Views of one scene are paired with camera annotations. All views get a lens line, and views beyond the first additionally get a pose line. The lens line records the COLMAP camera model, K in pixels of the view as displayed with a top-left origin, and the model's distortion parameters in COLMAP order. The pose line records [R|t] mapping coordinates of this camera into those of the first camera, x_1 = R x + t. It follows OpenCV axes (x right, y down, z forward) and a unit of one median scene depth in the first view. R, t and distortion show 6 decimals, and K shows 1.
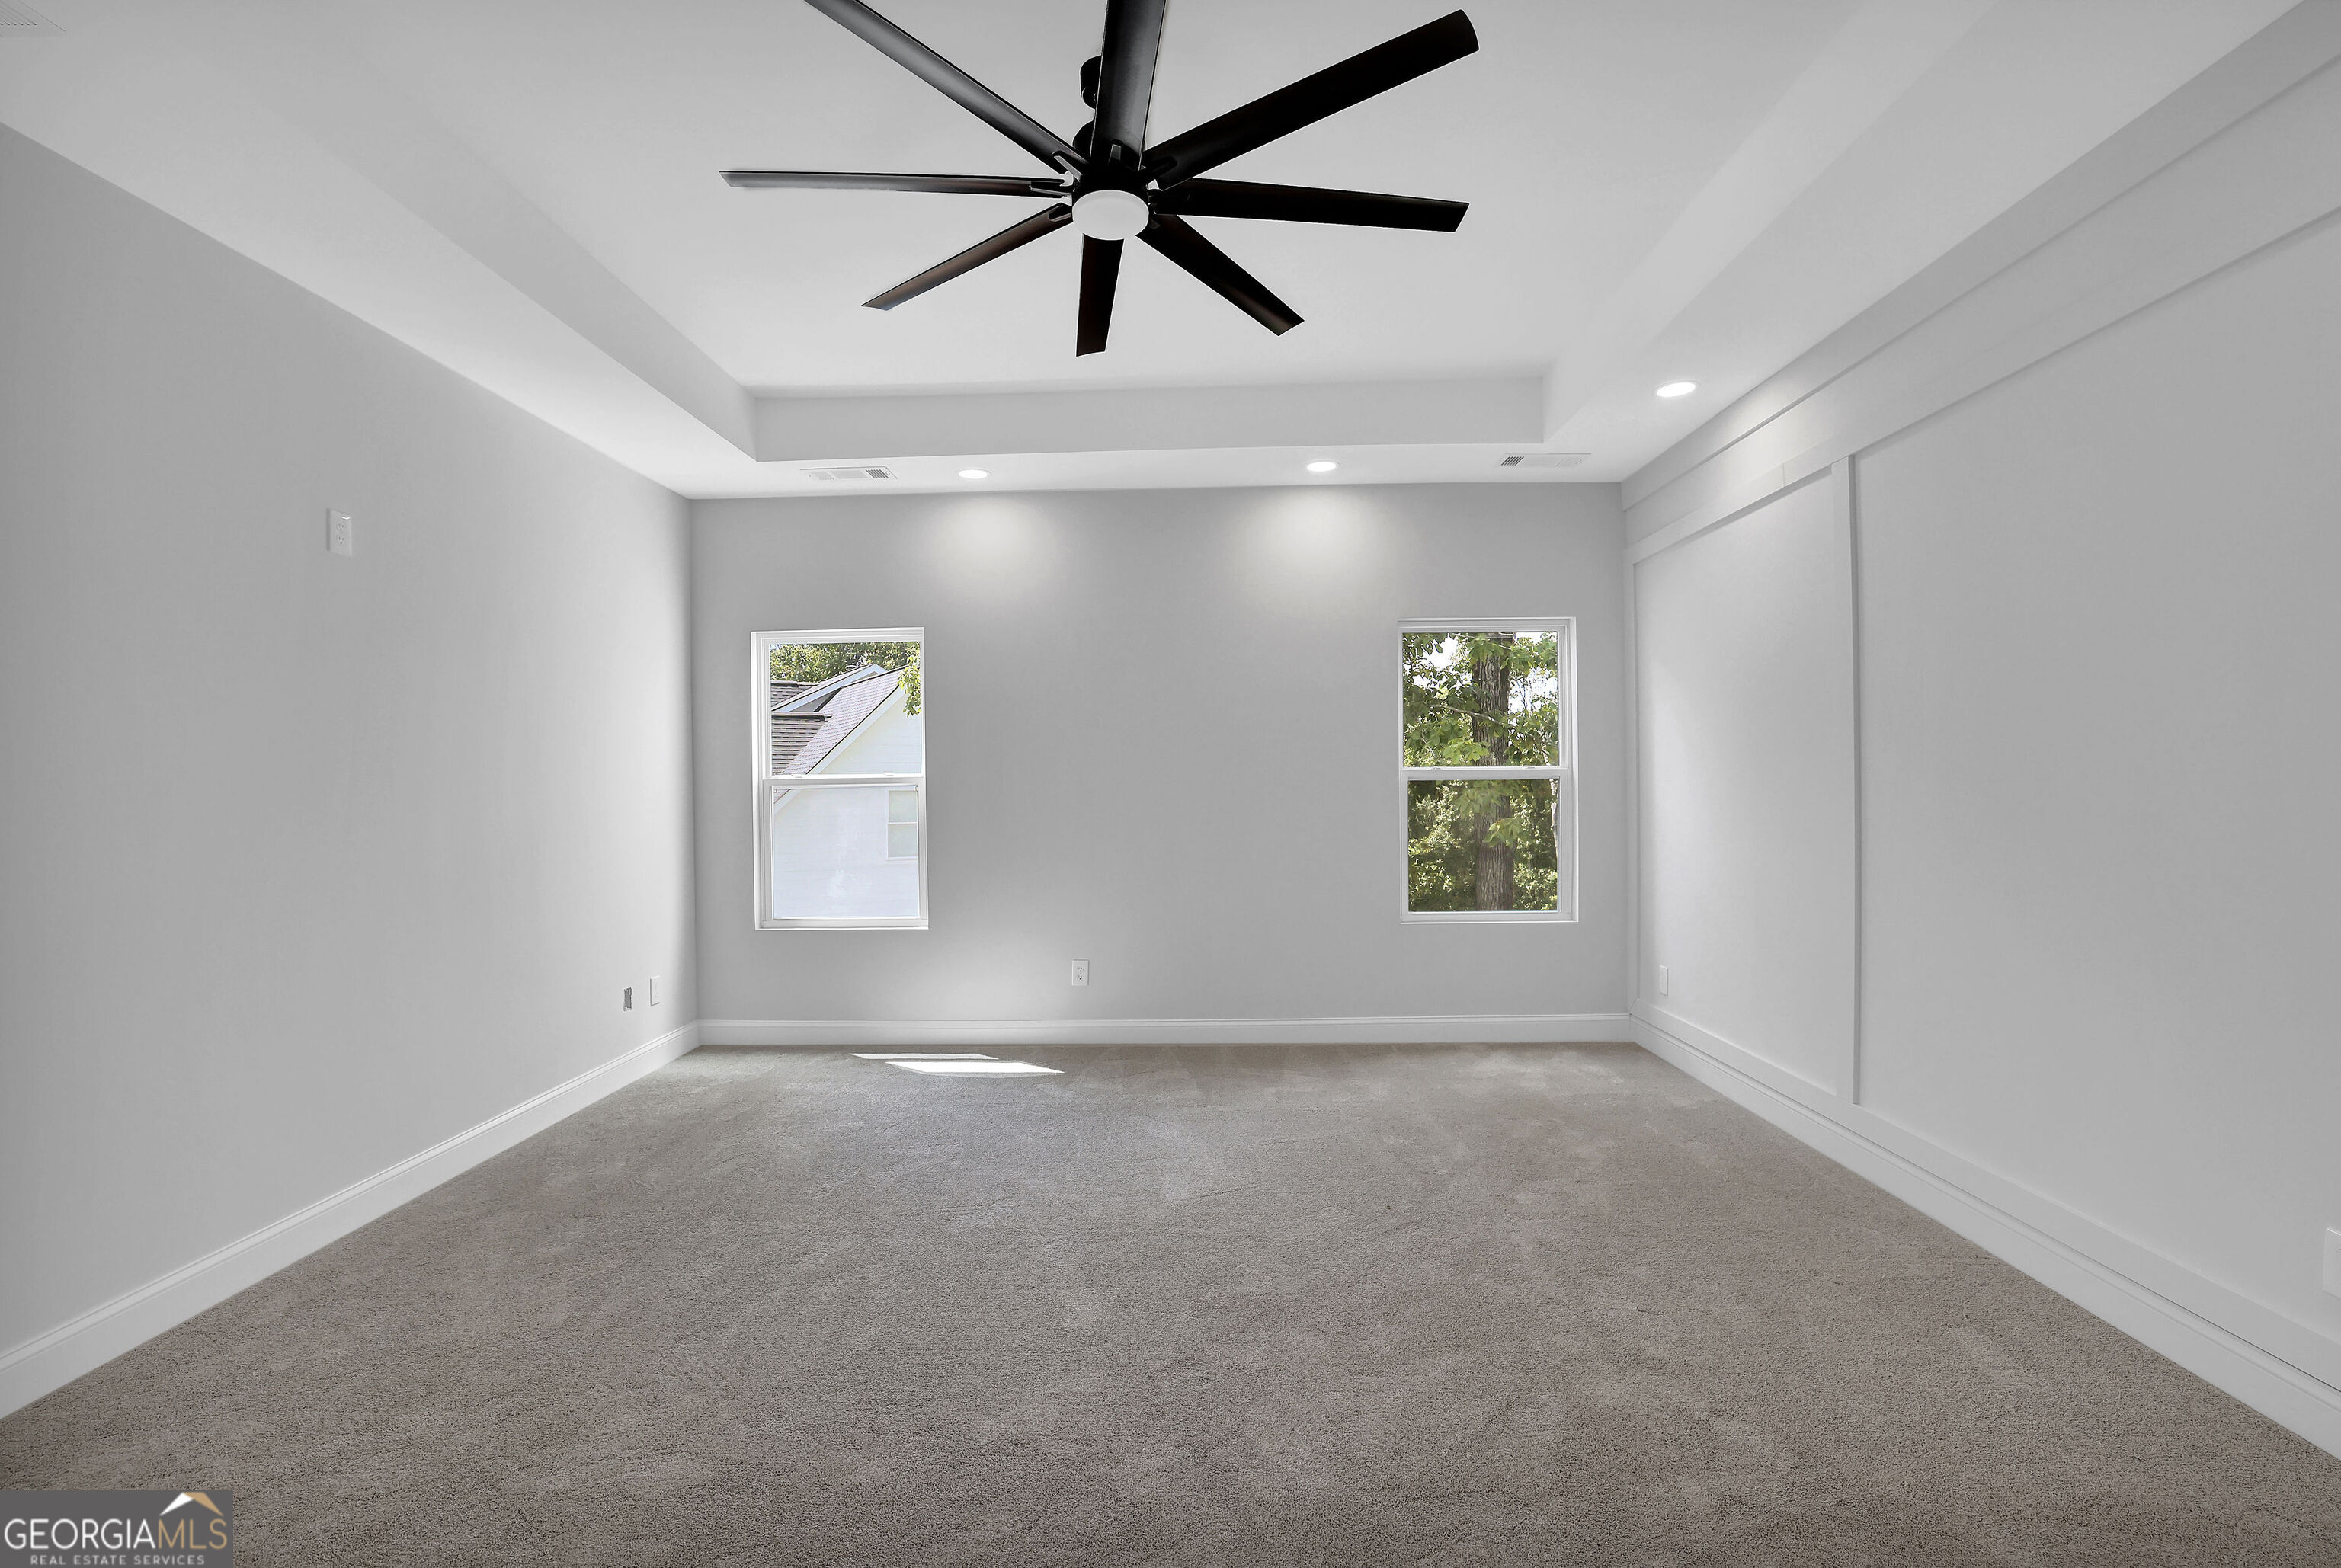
lens RADIAL K [[1036.1, 0, 1149.5], [0, 1036.1, 792.0], [0, 0, 1]] dist [-0.004797, 0.002573]
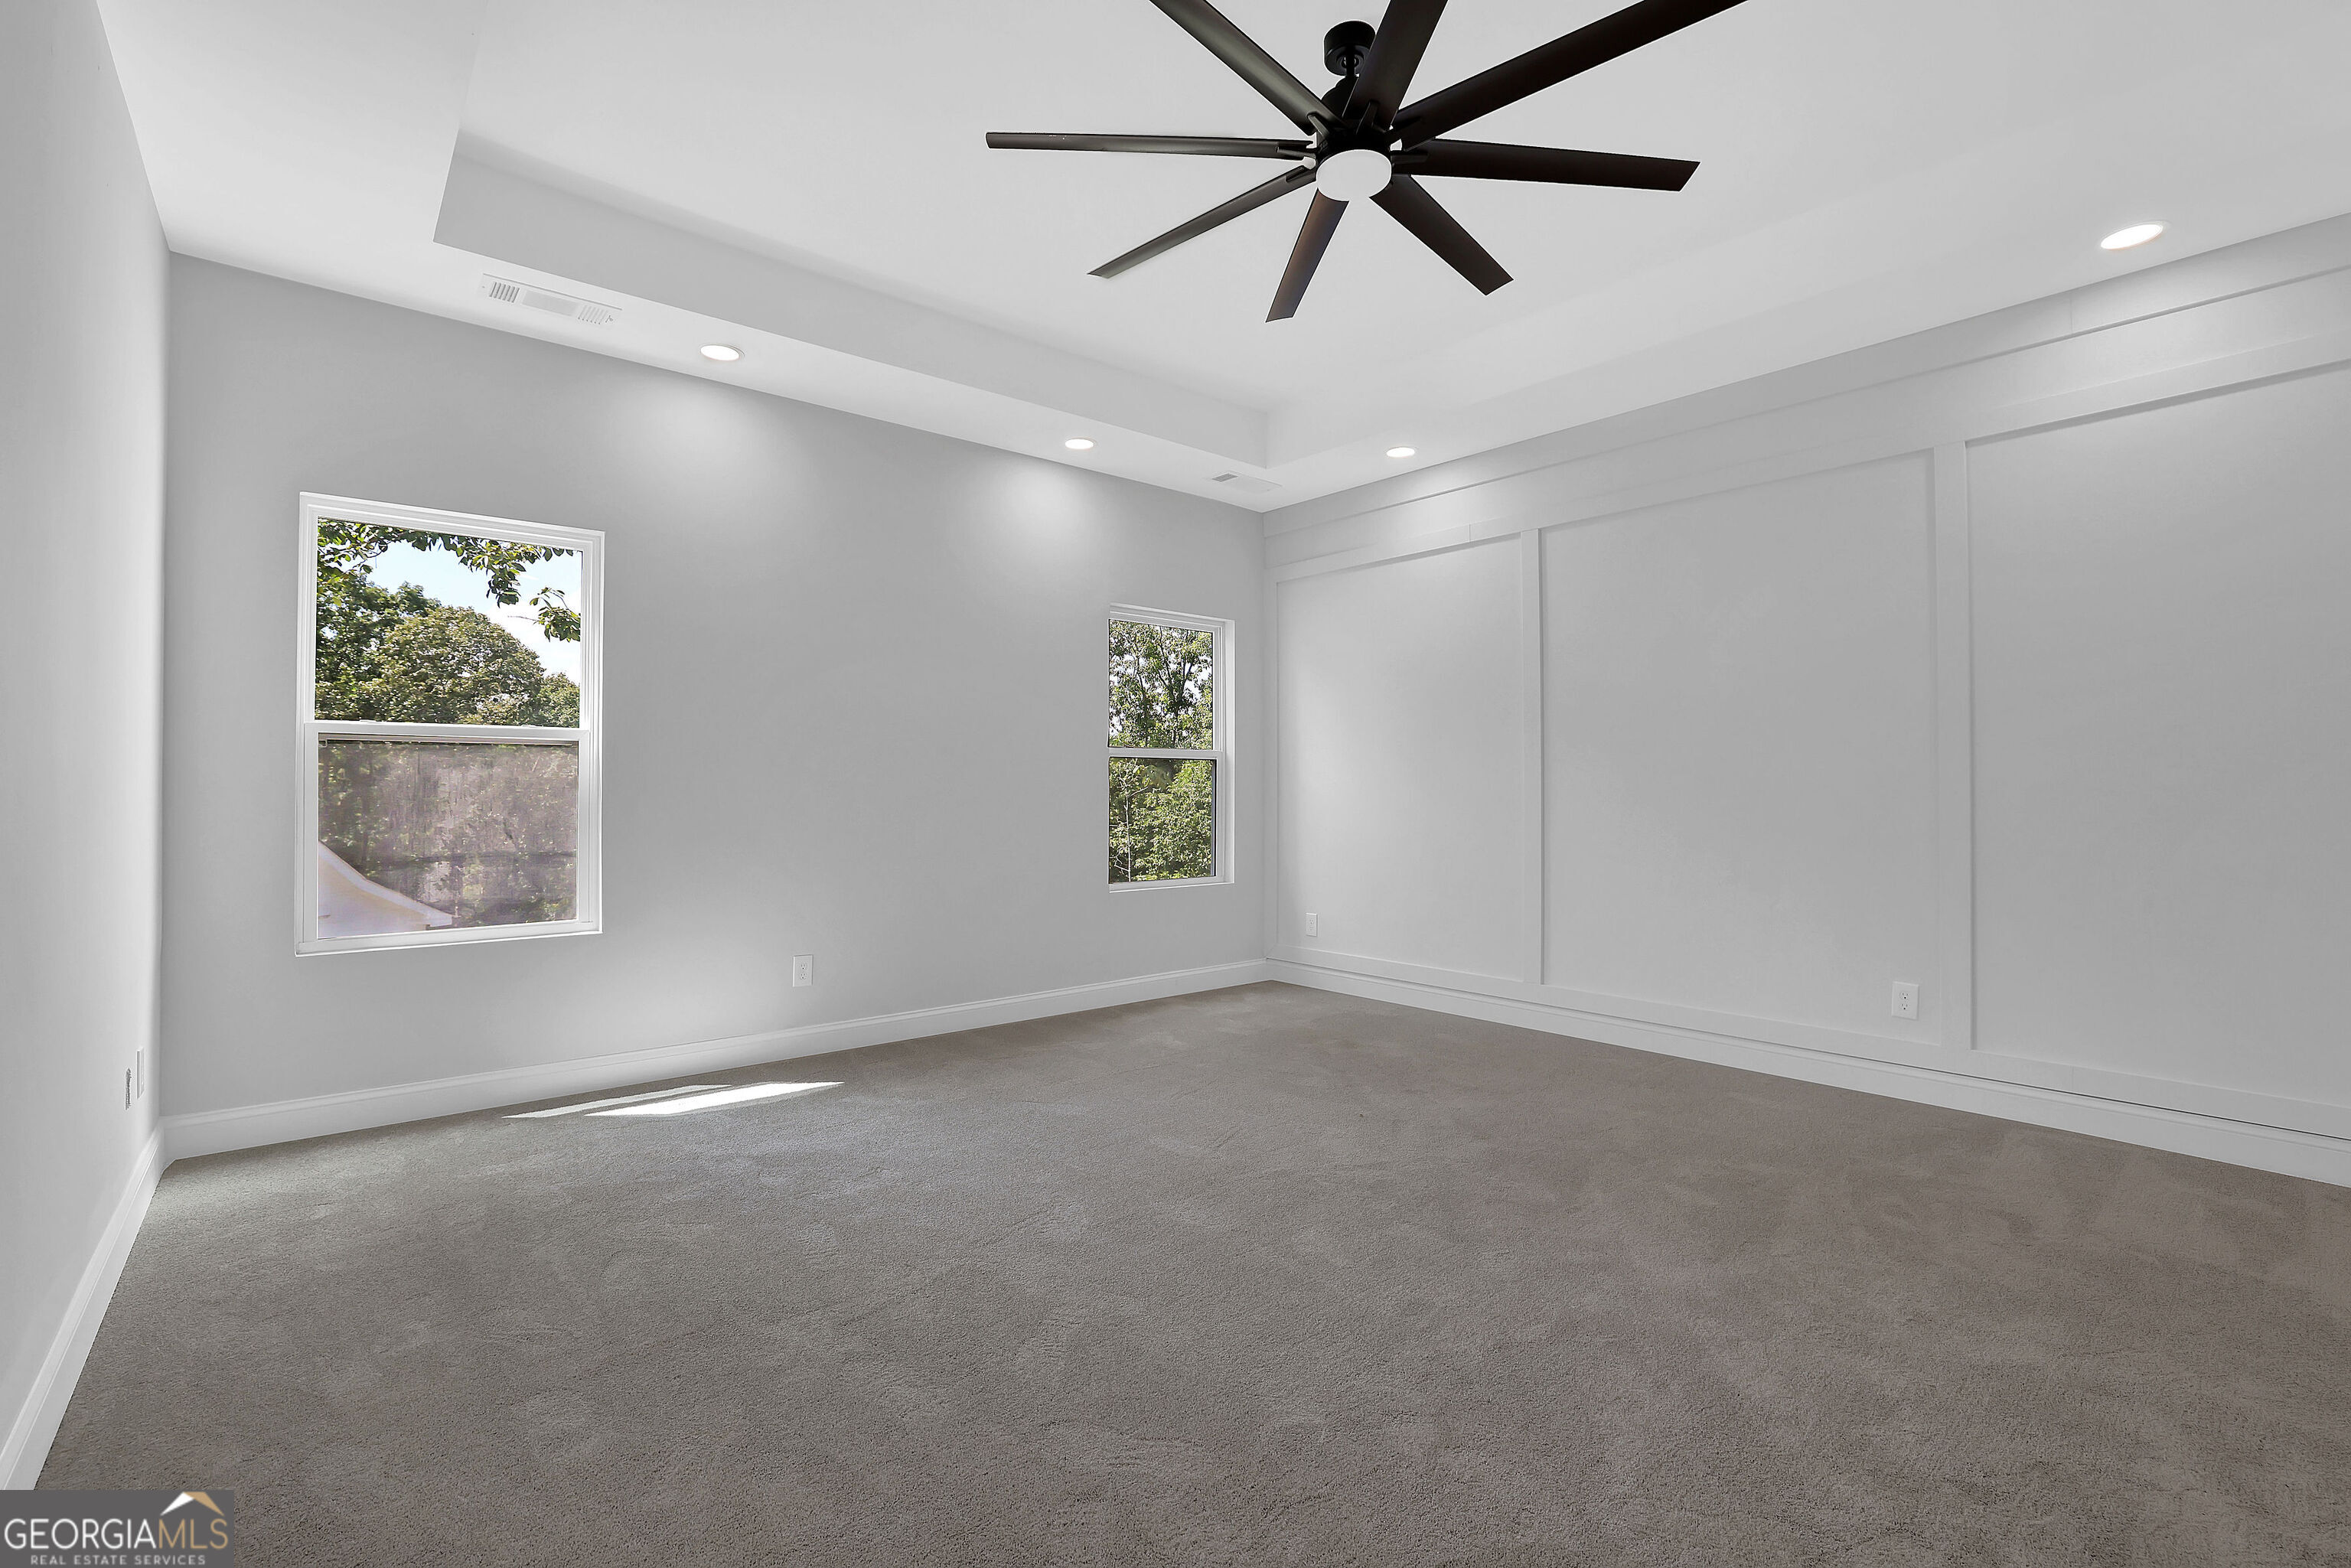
lens RADIAL K [[1040.6, 0, 1151.9], [0, 1040.6, 780.5], [0, 0, 1]] dist [-0.004797, 0.002573]
pose [[0.749644, 0.015815, 0.661652, -0.467782], [-0.007816, 0.999856, -0.015044, 0.033657], [-0.661795, 0.006106, 0.749660, 0.193686]]
